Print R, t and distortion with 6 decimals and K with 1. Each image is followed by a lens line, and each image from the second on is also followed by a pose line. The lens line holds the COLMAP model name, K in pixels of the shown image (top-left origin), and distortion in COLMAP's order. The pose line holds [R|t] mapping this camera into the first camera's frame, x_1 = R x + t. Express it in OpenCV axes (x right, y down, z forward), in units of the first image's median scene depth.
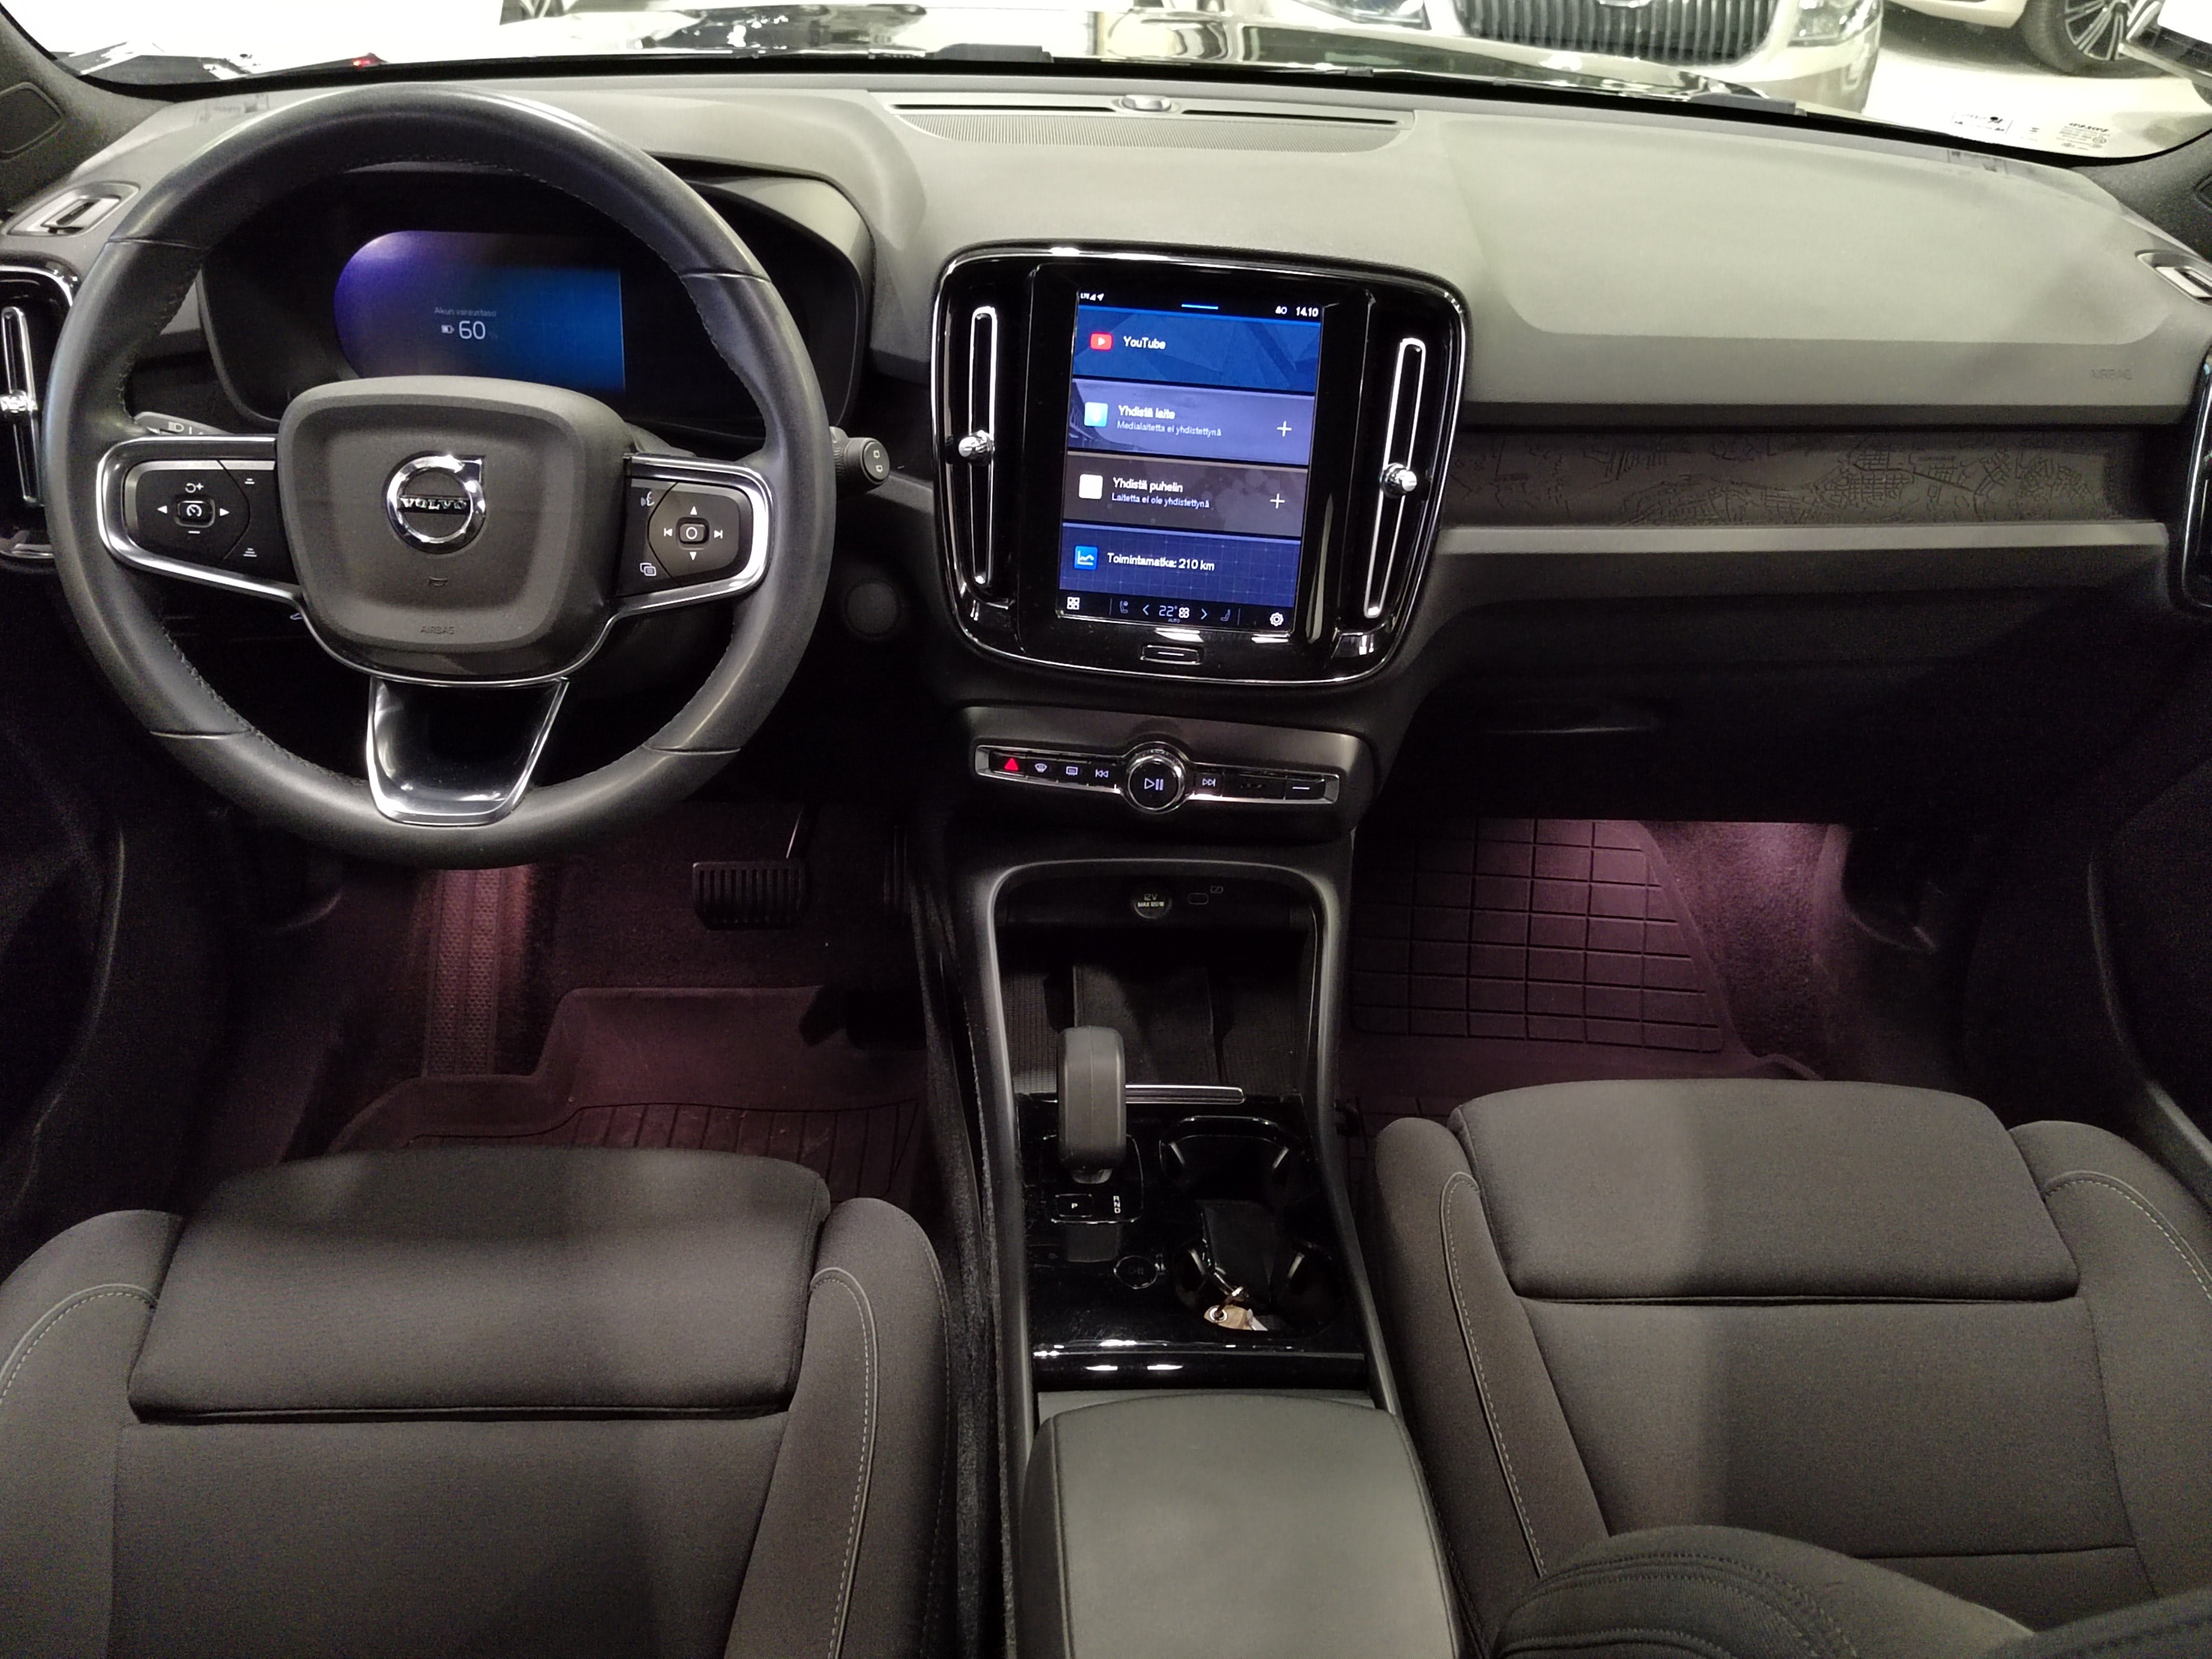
lens RADIAL K [[1869.2, 0, 1115.5], [0, 1869.2, 830.2], [0, 0, 1]] dist [0.071149, -0.079740]
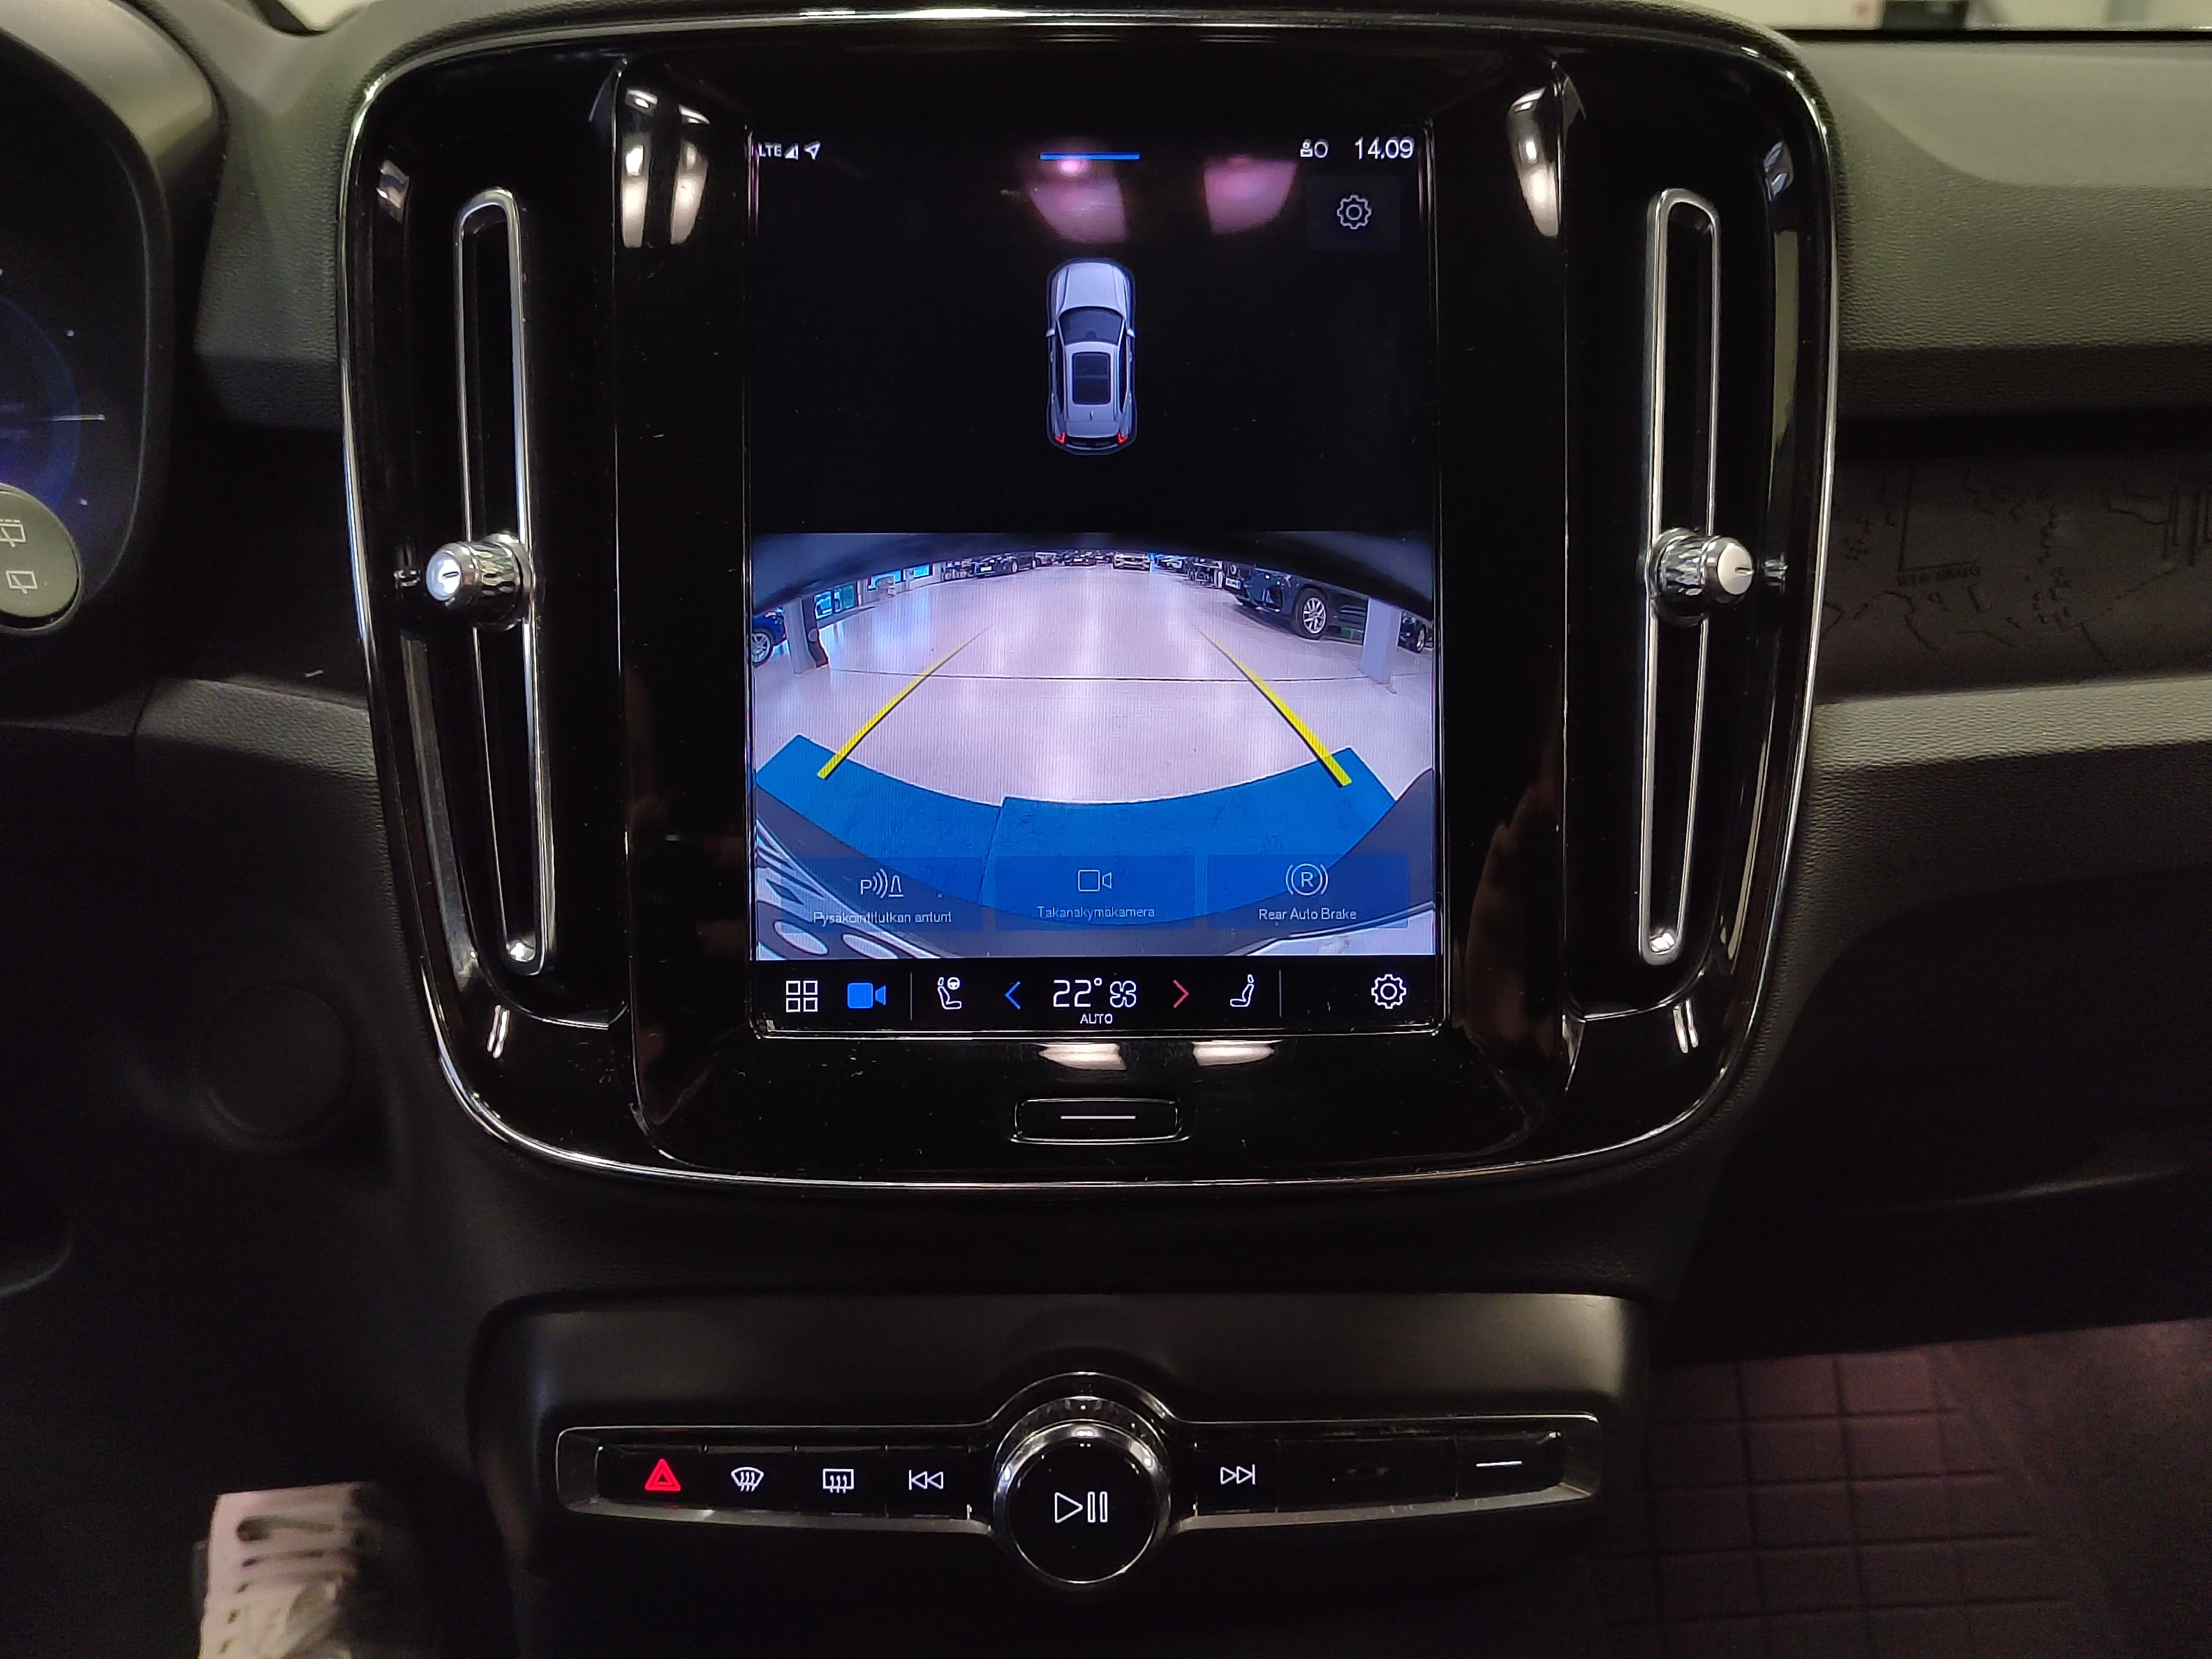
lens RADIAL K [[1869.2, 0, 1115.5], [0, 1869.2, 830.2], [0, 0, 1]] dist [0.071149, -0.079740]
pose [[0.994106, -0.081549, 0.071439, 0.013111], [0.094712, 0.973910, -0.206223, -0.075364], [-0.052758, 0.211774, 0.975894, 0.660767]]
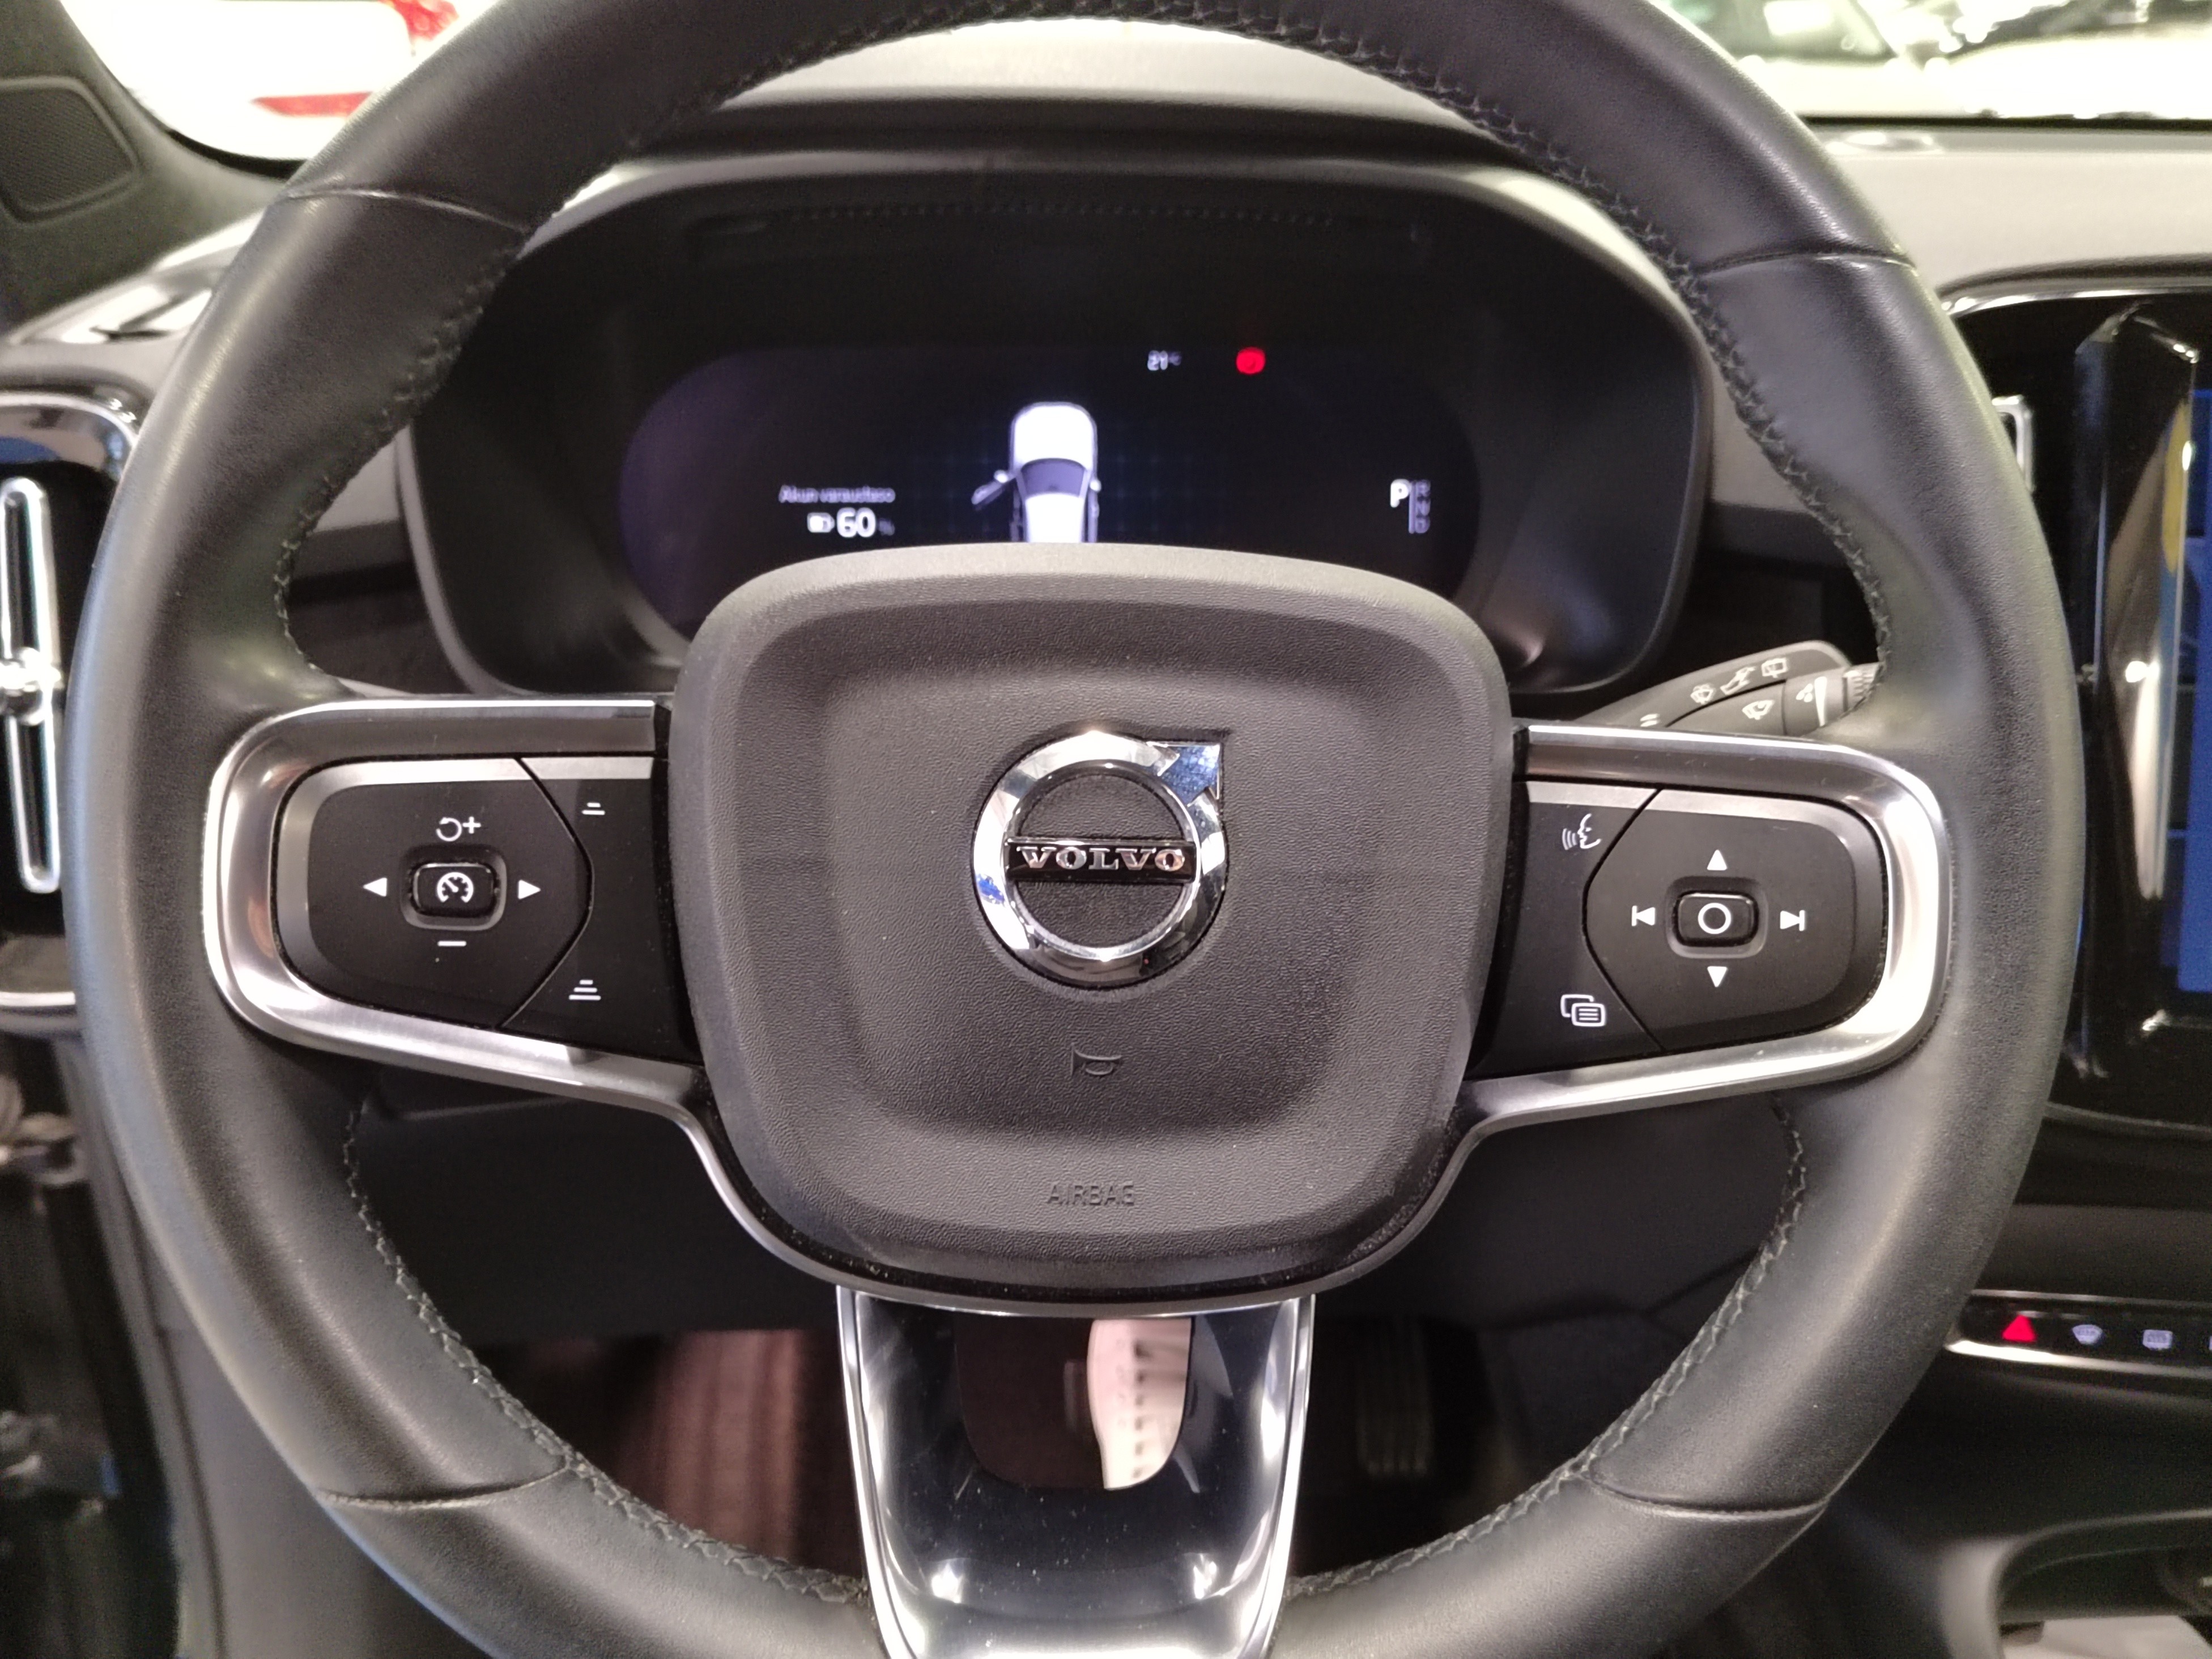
lens RADIAL K [[1869.2, 0, 1115.5], [0, 1869.2, 830.2], [0, 0, 1]] dist [0.071149, -0.079740]
pose [[0.999855, -0.015693, 0.006583, -0.297270], [0.016545, 0.986962, -0.160100, -0.097845], [-0.003985, 0.160185, 0.987079, 0.519431]]
